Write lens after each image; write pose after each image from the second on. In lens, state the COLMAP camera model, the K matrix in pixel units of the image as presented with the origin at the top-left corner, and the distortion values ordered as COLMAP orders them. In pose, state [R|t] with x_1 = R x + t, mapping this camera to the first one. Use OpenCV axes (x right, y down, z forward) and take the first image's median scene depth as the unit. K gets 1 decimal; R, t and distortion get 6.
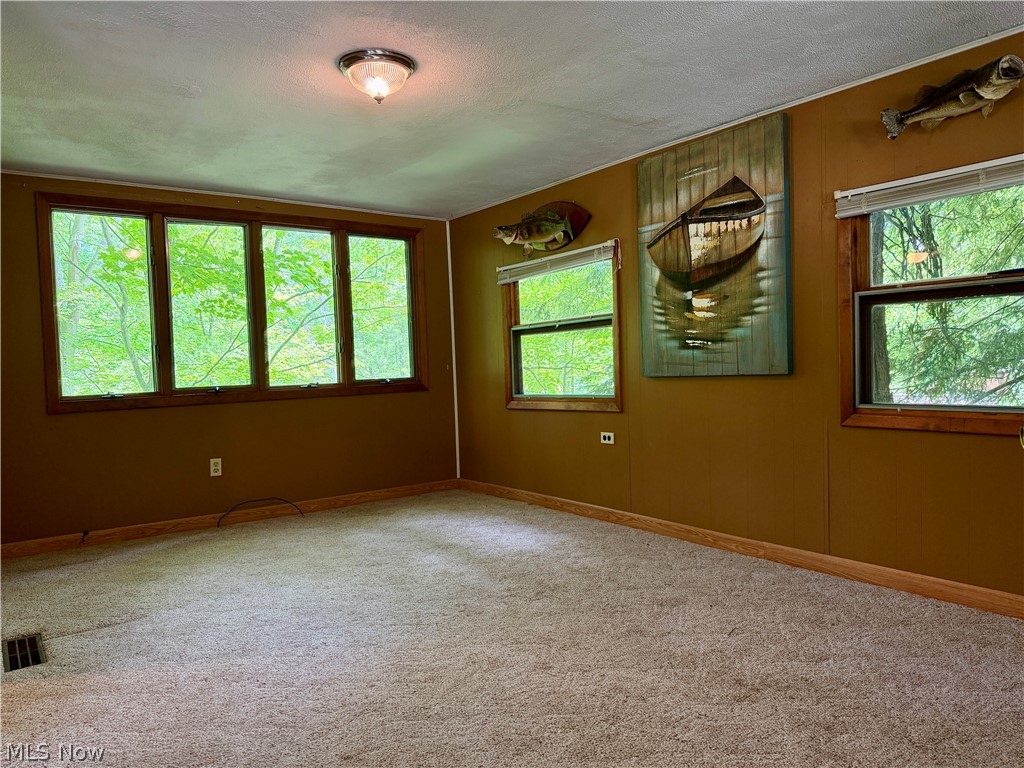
lens RADIAL K [[707.5, 0, 519.2], [0, 707.5, 388.6], [0, 0, 1]] dist [0.017857, -0.029386]
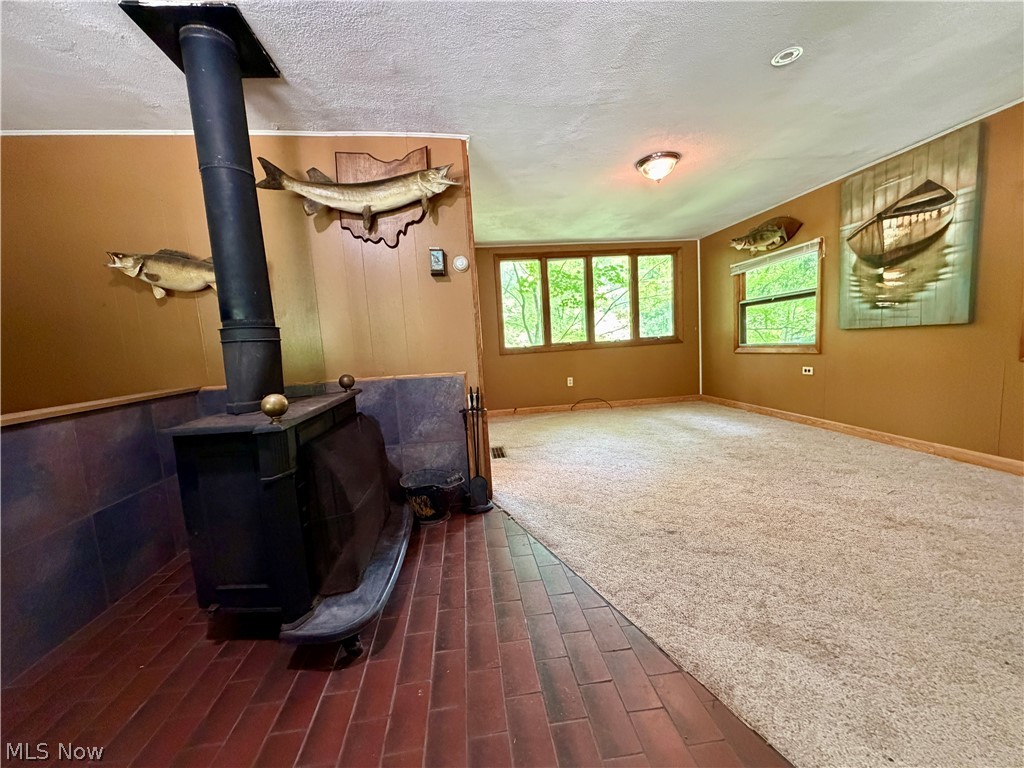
lens RADIAL K [[407.9, 0, 508.7], [0, 407.9, 385.5], [0, 0, 1]] dist [0.001335, -0.000601]
pose [[0.862229, 0.036501, -0.505201, 0.017382], [0.012349, 0.995589, 0.093007, 0.014325], [0.506368, -0.086432, 0.857975, -0.123412]]
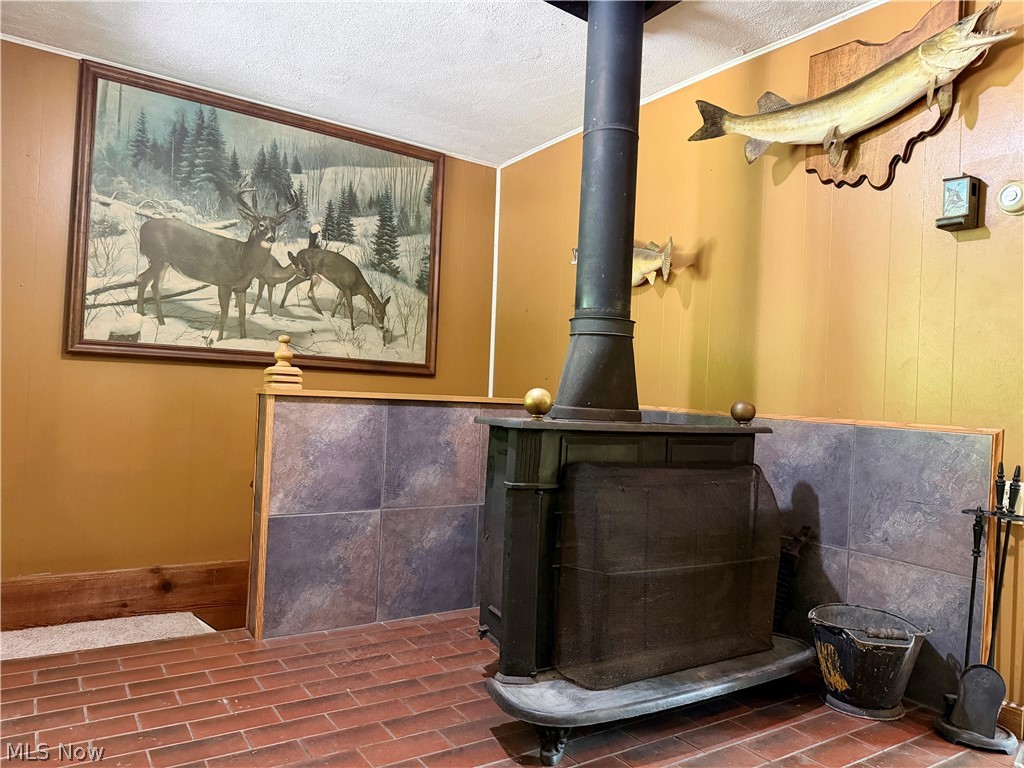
lens RADIAL K [[707.5, 0, 511.3], [0, 707.5, 388.7], [0, 0, 1]] dist [0.017857, -0.029386]
pose [[-0.057433, 0.021383, -0.998120, 0.312602], [-0.087327, 0.995831, 0.026358, 0.066969], [0.994523, 0.088676, -0.055326, 0.283935]]
